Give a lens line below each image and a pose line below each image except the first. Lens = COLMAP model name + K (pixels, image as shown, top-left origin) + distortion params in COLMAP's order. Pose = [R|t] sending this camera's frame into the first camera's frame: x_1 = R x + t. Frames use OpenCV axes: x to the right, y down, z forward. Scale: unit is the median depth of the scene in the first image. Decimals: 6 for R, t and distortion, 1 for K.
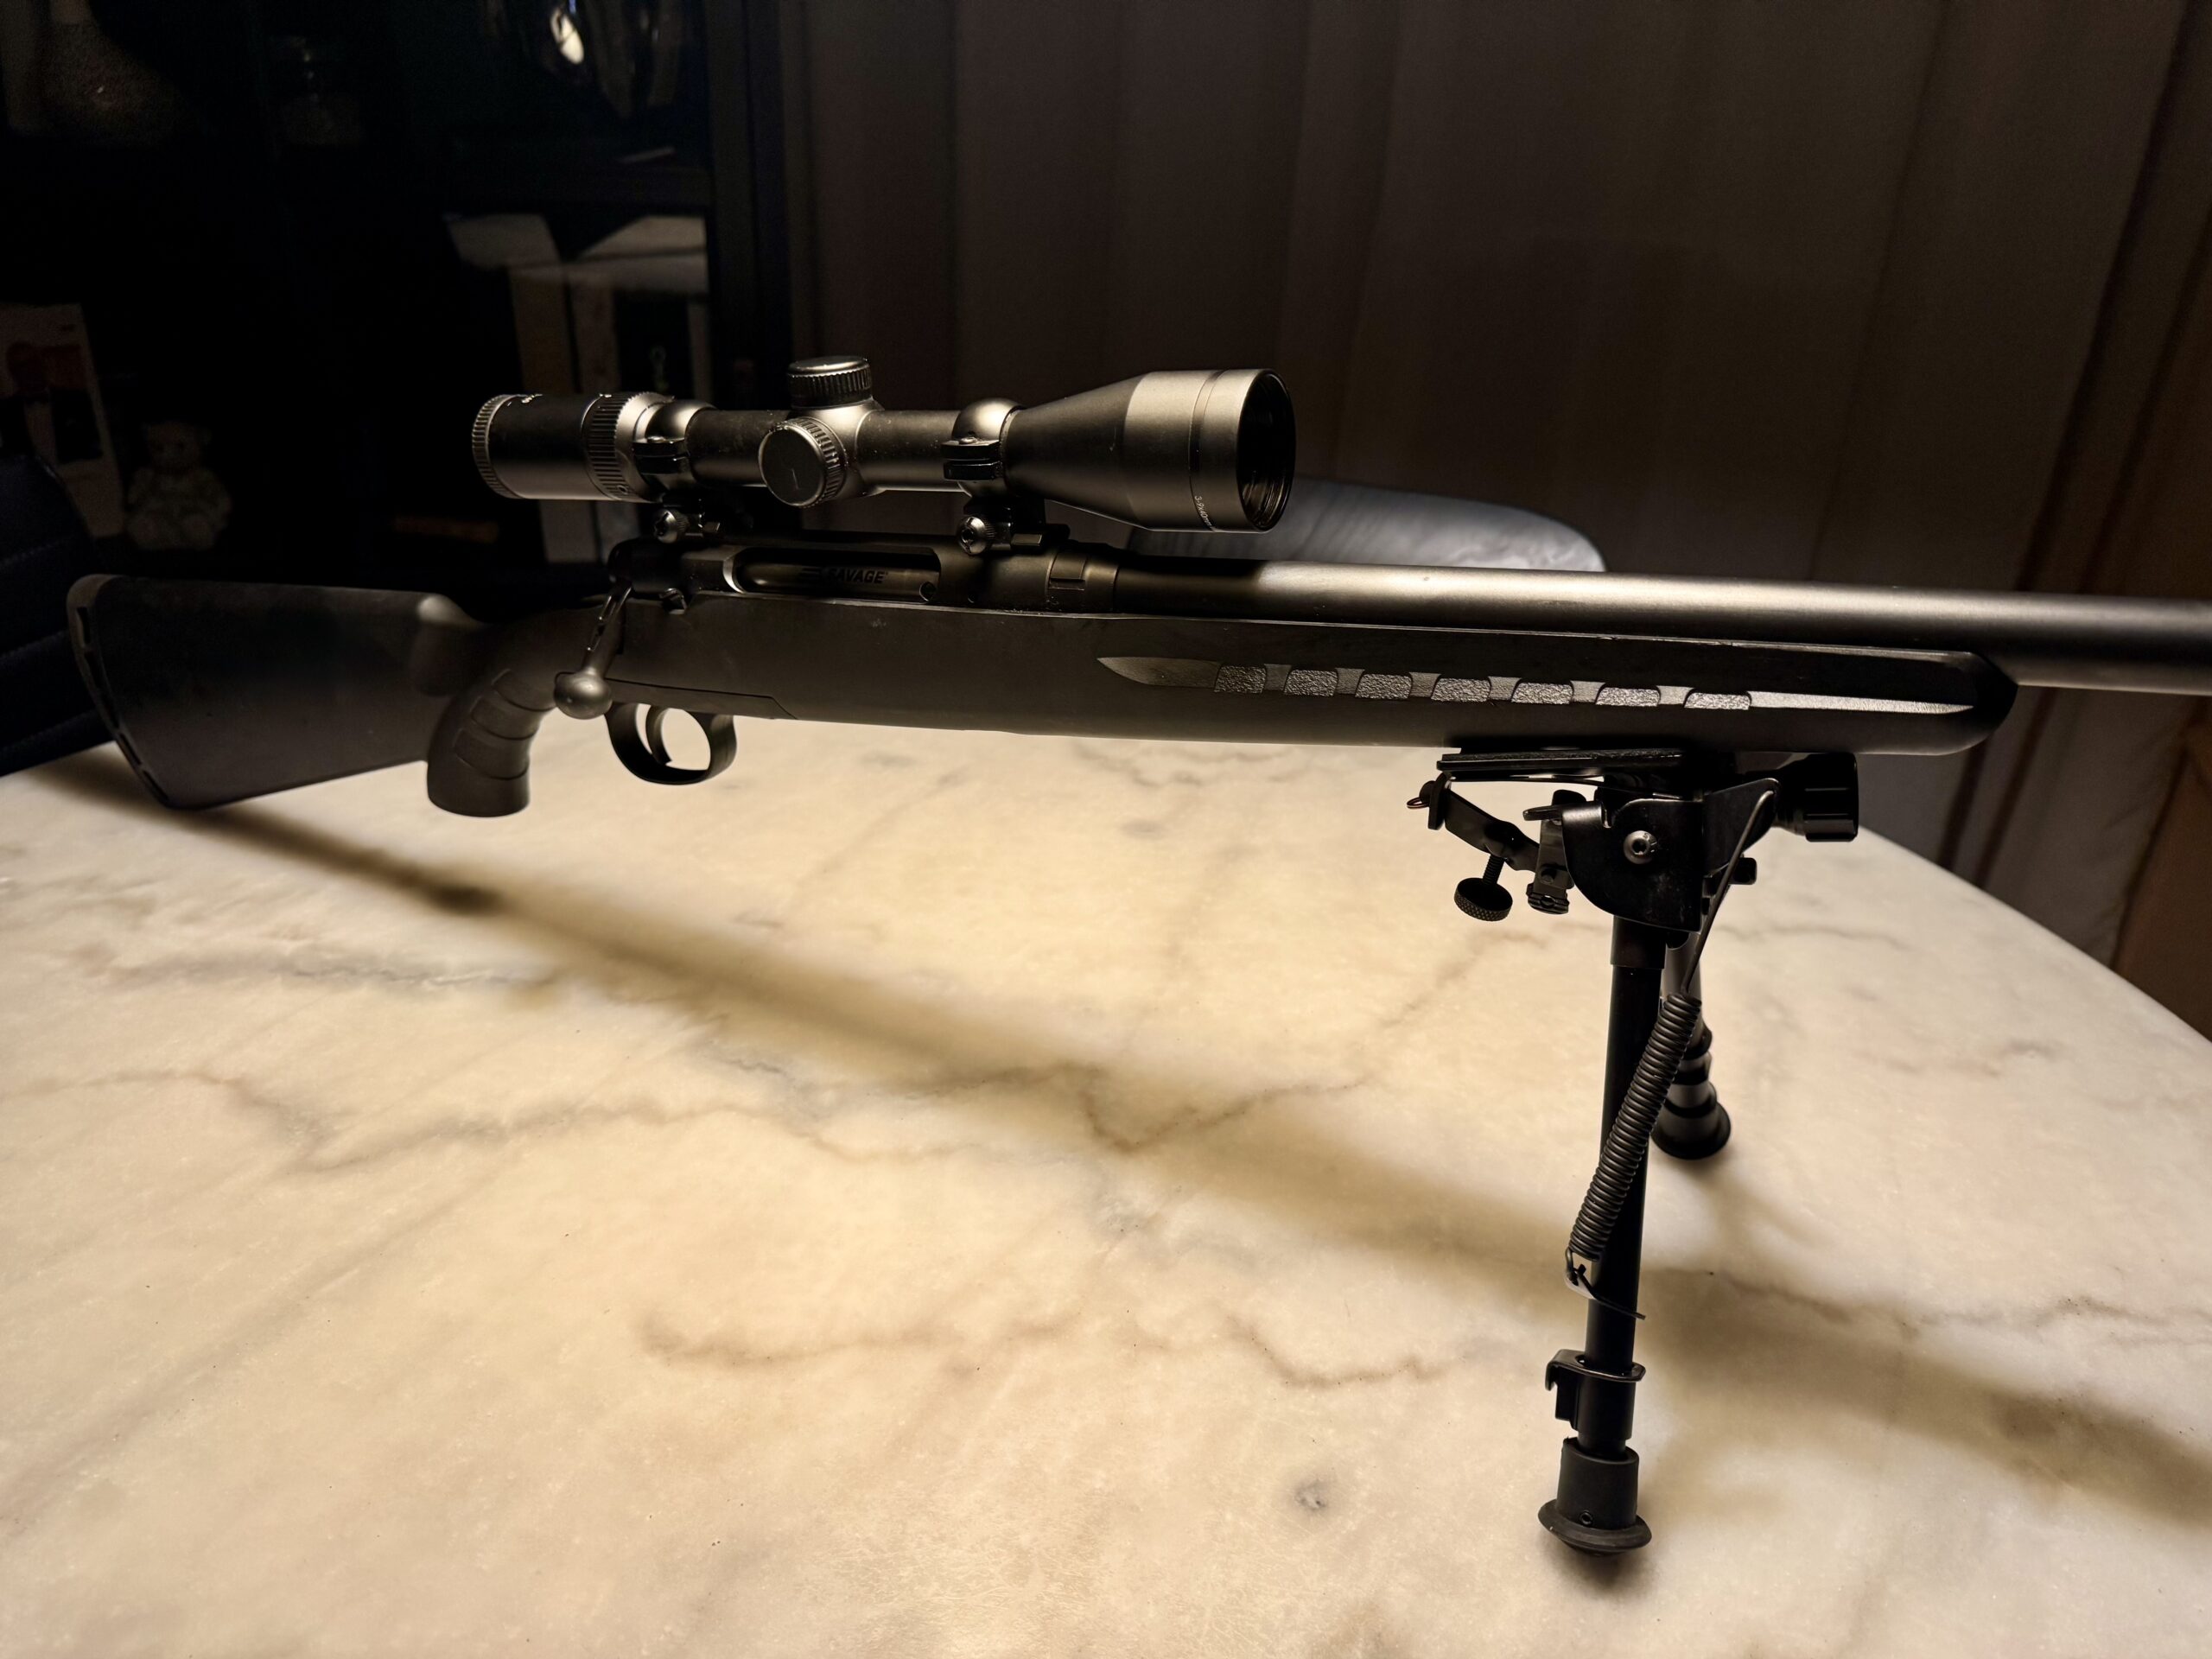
lens RADIAL K [[1553.3, 0, 1106.0], [0, 1553.3, 829.5], [0, 0, 1]] dist [0.071911, -0.095195]
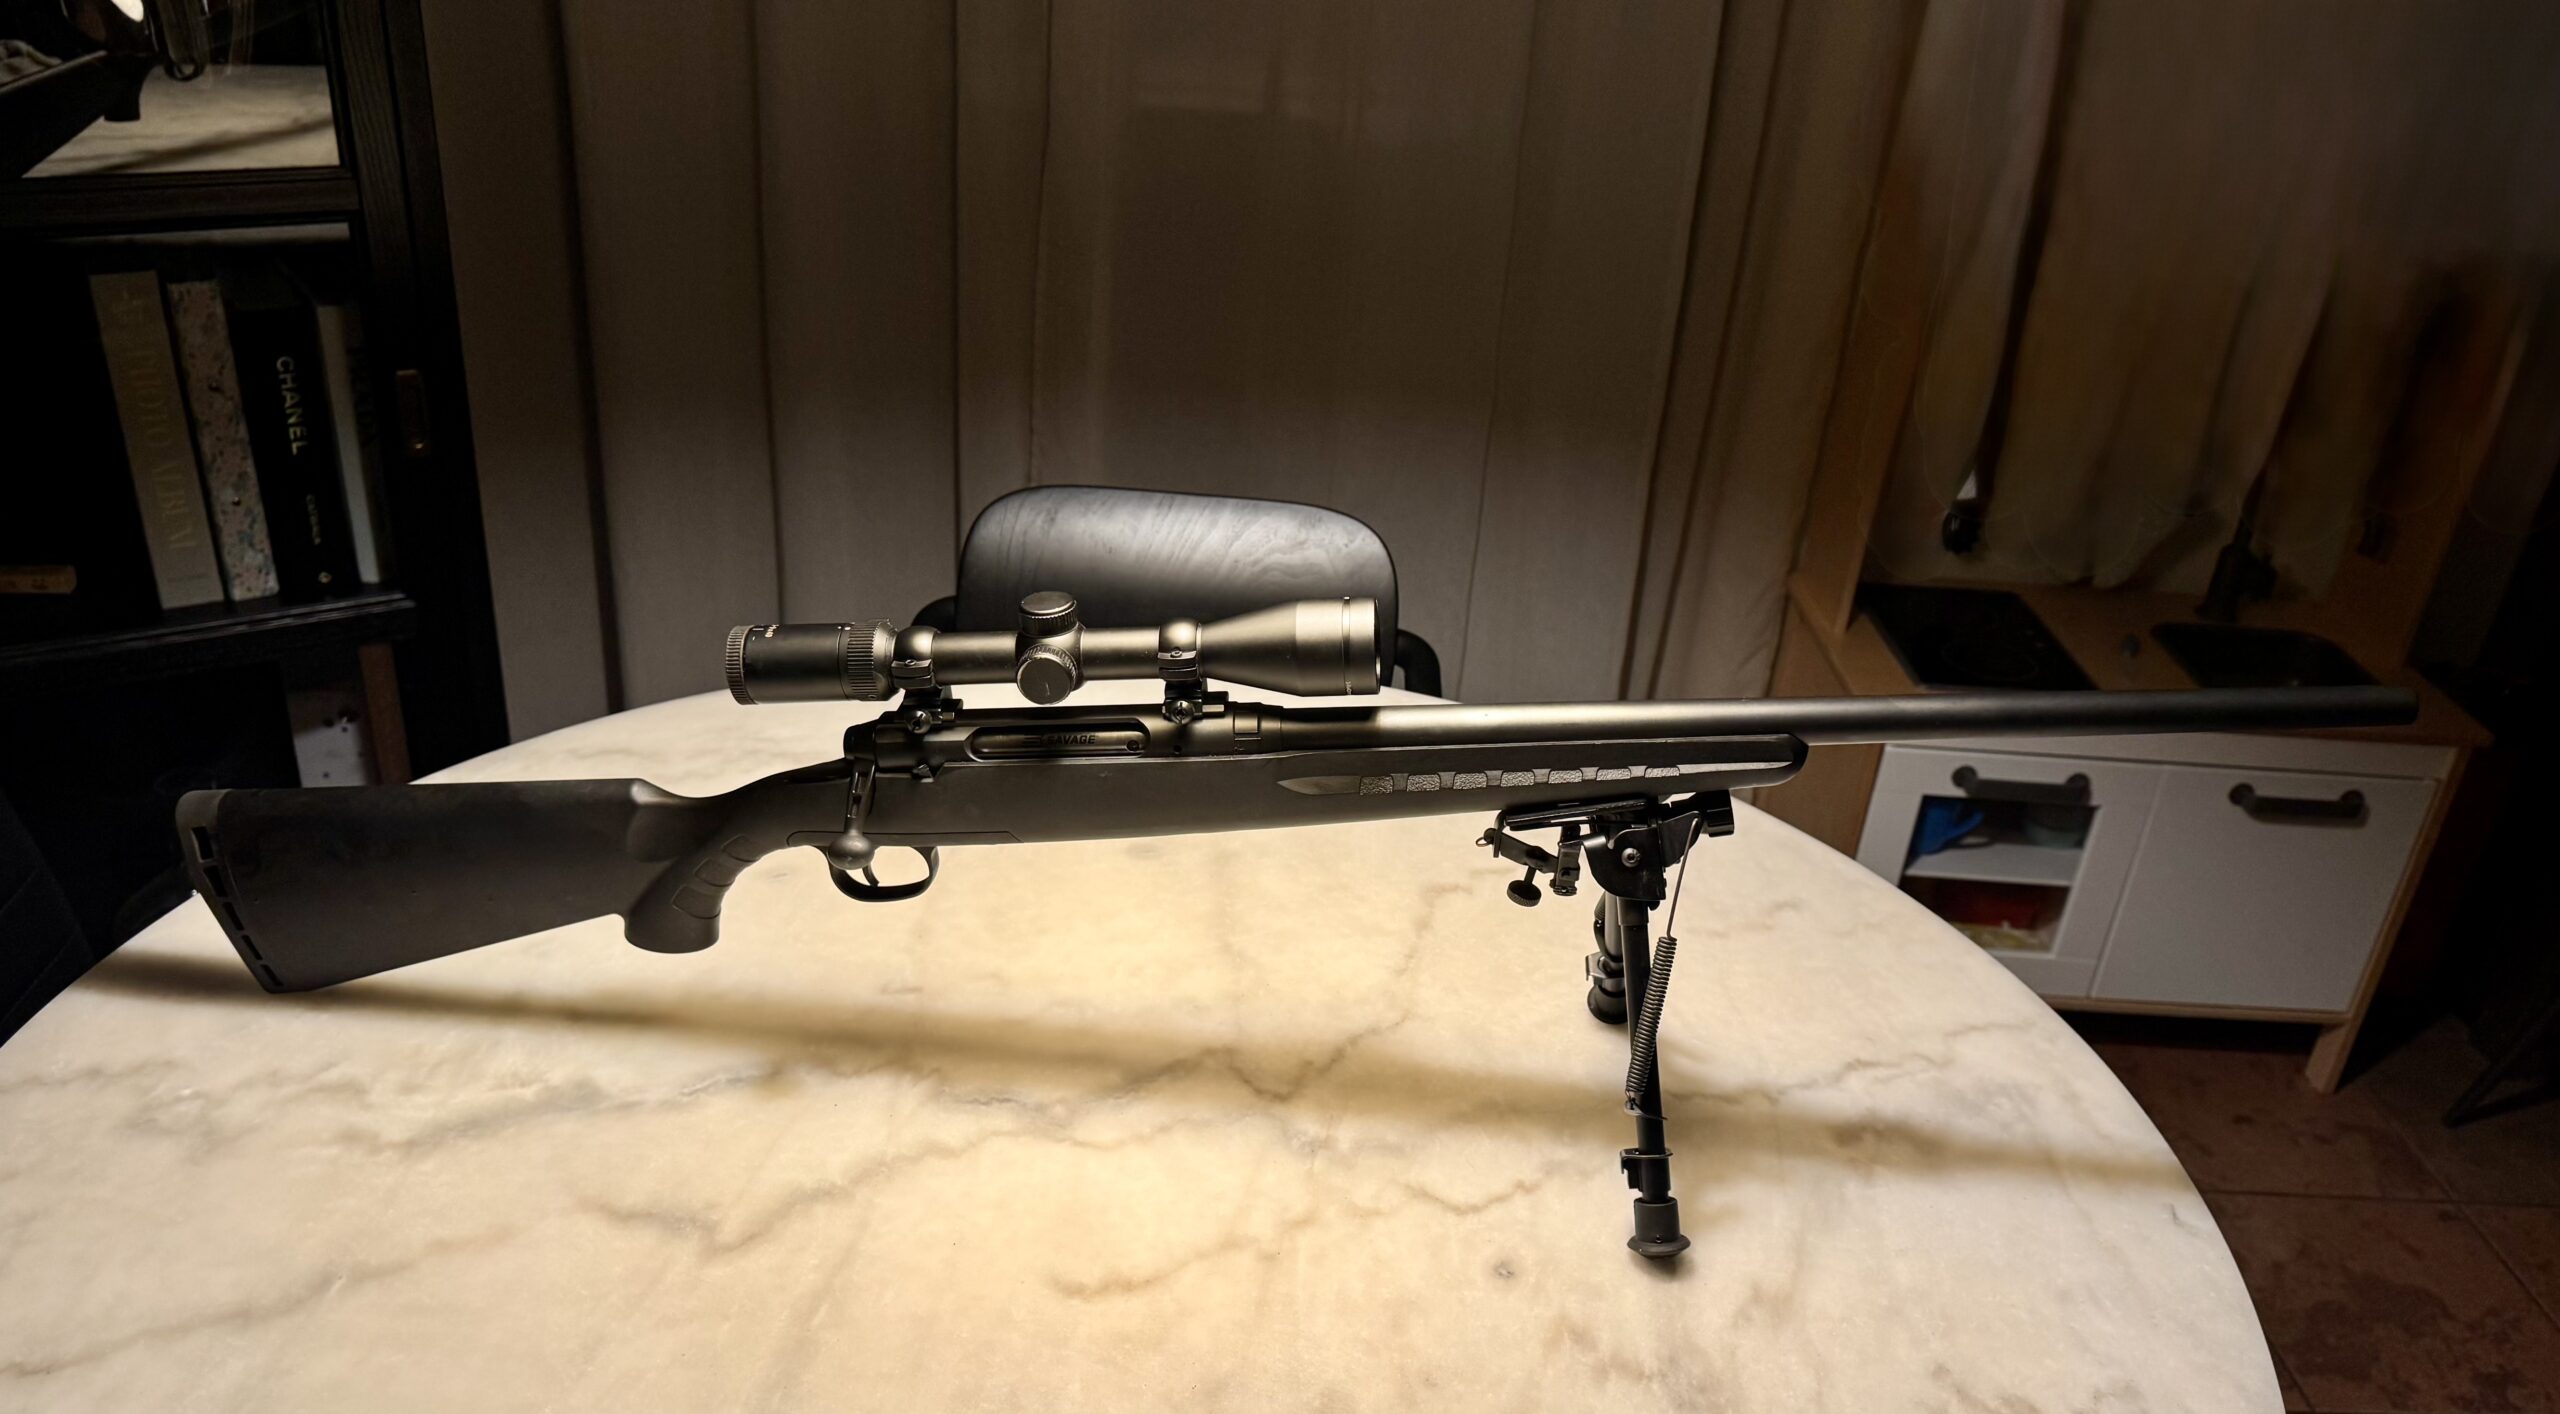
lens RADIAL K [[1888.7, 0, 1273.6], [0, 1888.7, 766.8], [0, 0, 1]] dist [0.121148, -0.116782]
pose [[0.926678, -0.157703, 0.341172, -0.589282], [0.145631, 0.987464, 0.060888, -0.220179], [-0.346497, -0.006738, 0.938027, -0.680063]]
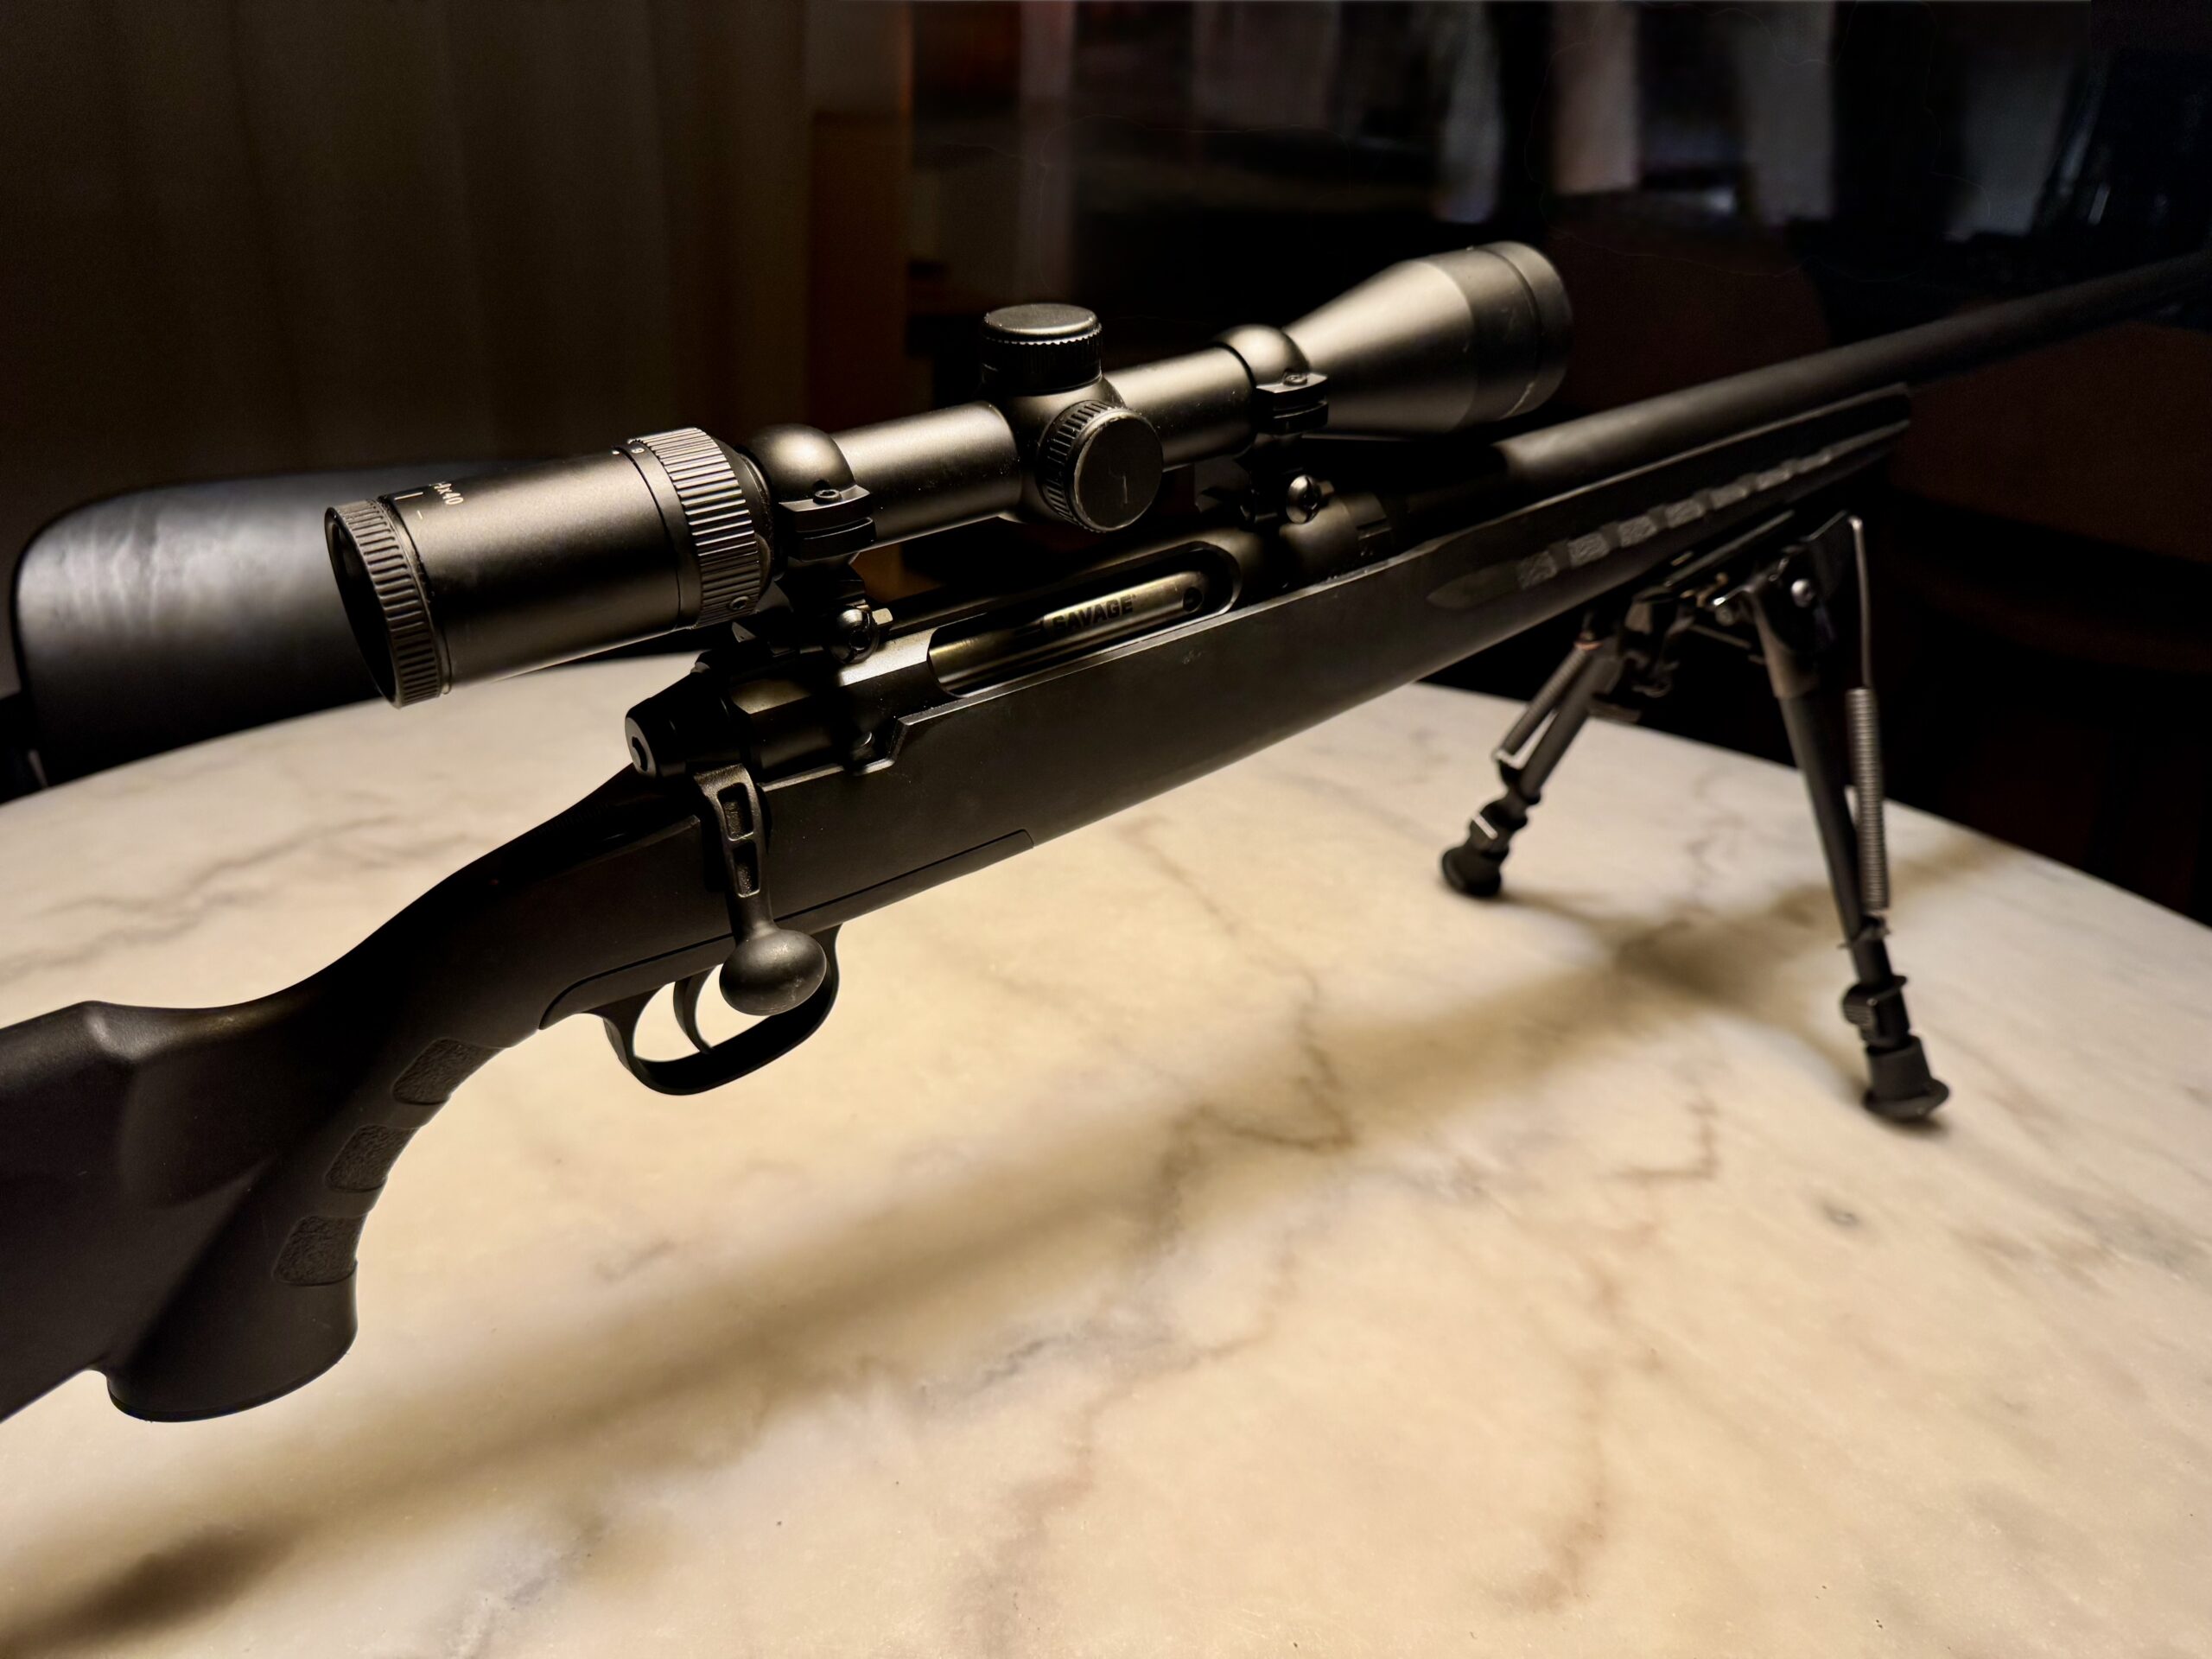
lens RADIAL K [[1576.4, 0, 1097.1], [0, 1576.4, 871.6], [0, 0, 1]] dist [0.000962, -0.036759]
pose [[0.468926, -0.409429, 0.782608, -0.773158], [0.352244, 0.899245, 0.259390, -0.245471], [-0.809958, 0.154034, 0.565899, 0.631621]]
